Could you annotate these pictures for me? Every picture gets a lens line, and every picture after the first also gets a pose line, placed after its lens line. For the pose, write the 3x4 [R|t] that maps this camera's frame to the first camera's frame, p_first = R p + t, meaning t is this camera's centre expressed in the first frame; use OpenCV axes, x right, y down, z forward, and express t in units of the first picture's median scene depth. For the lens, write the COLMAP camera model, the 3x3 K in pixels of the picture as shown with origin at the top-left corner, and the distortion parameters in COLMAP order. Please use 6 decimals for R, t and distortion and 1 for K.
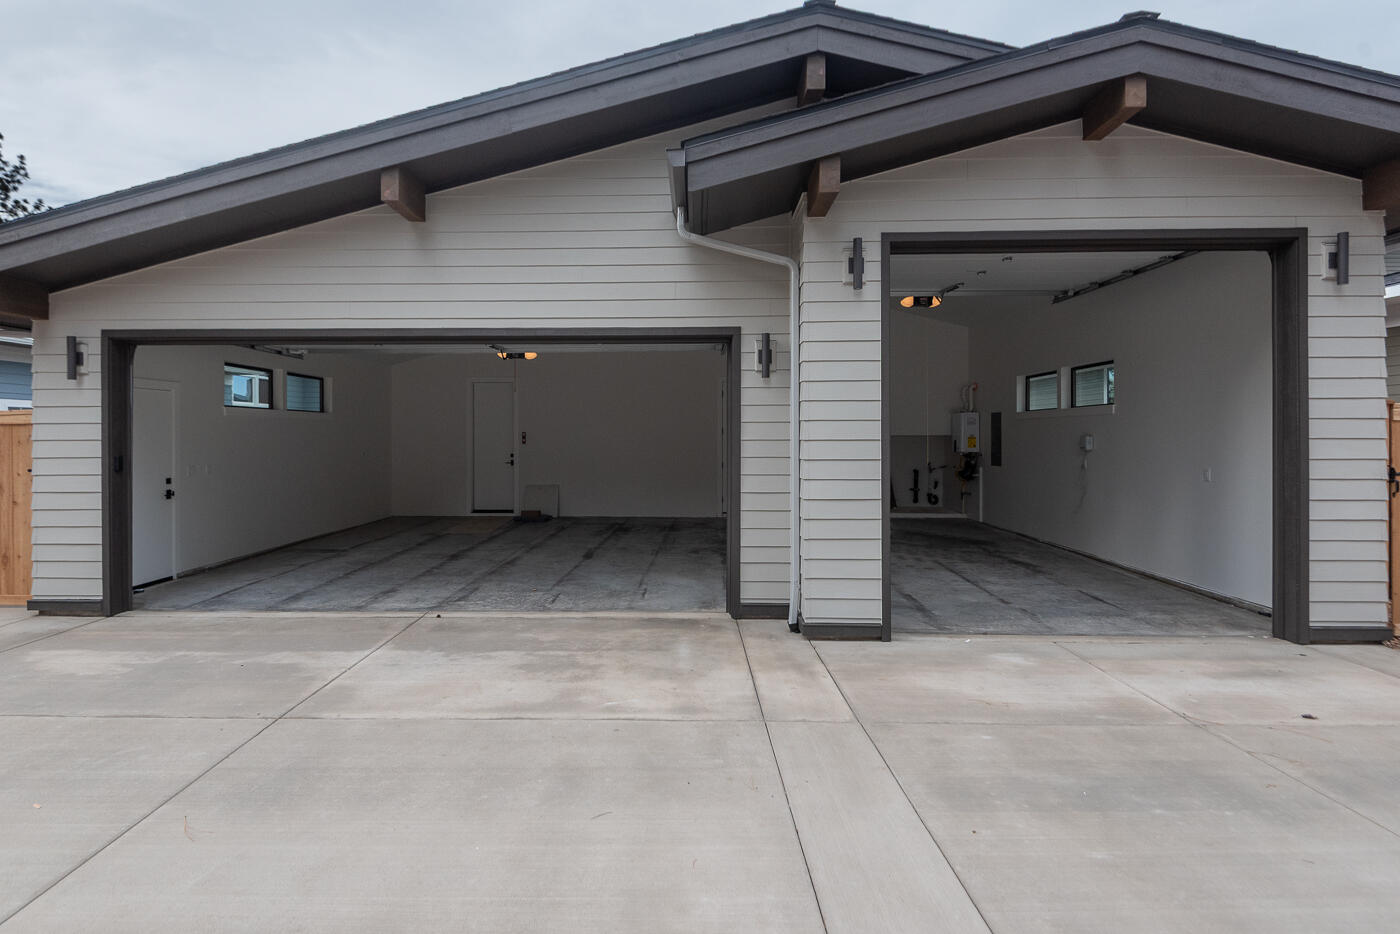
lens RADIAL K [[692.9, 0, 700.8], [0, 692.9, 475.6], [0, 0, 1]] dist [0.004829, -0.001860]
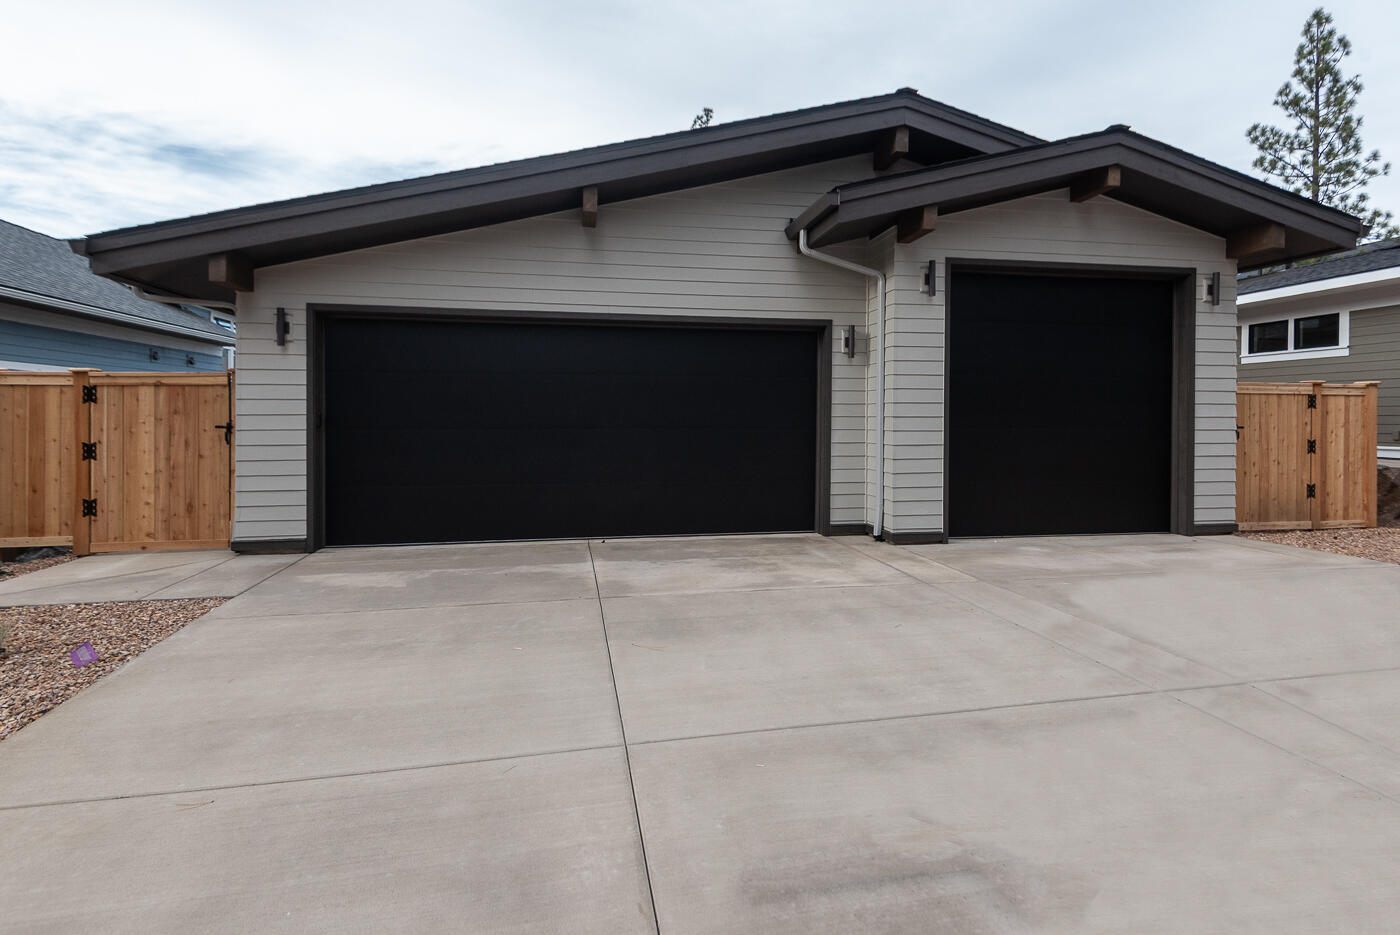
lens RADIAL K [[648.3, 0, 699.9], [0, 648.3, 460.7], [0, 0, 1]] dist [0.013214, 0.000232]
pose [[0.979633, -0.009785, 0.200560, -0.495859], [0.007811, 0.999913, 0.010633, 0.049098], [-0.200647, -0.008850, 0.979624, -0.209701]]
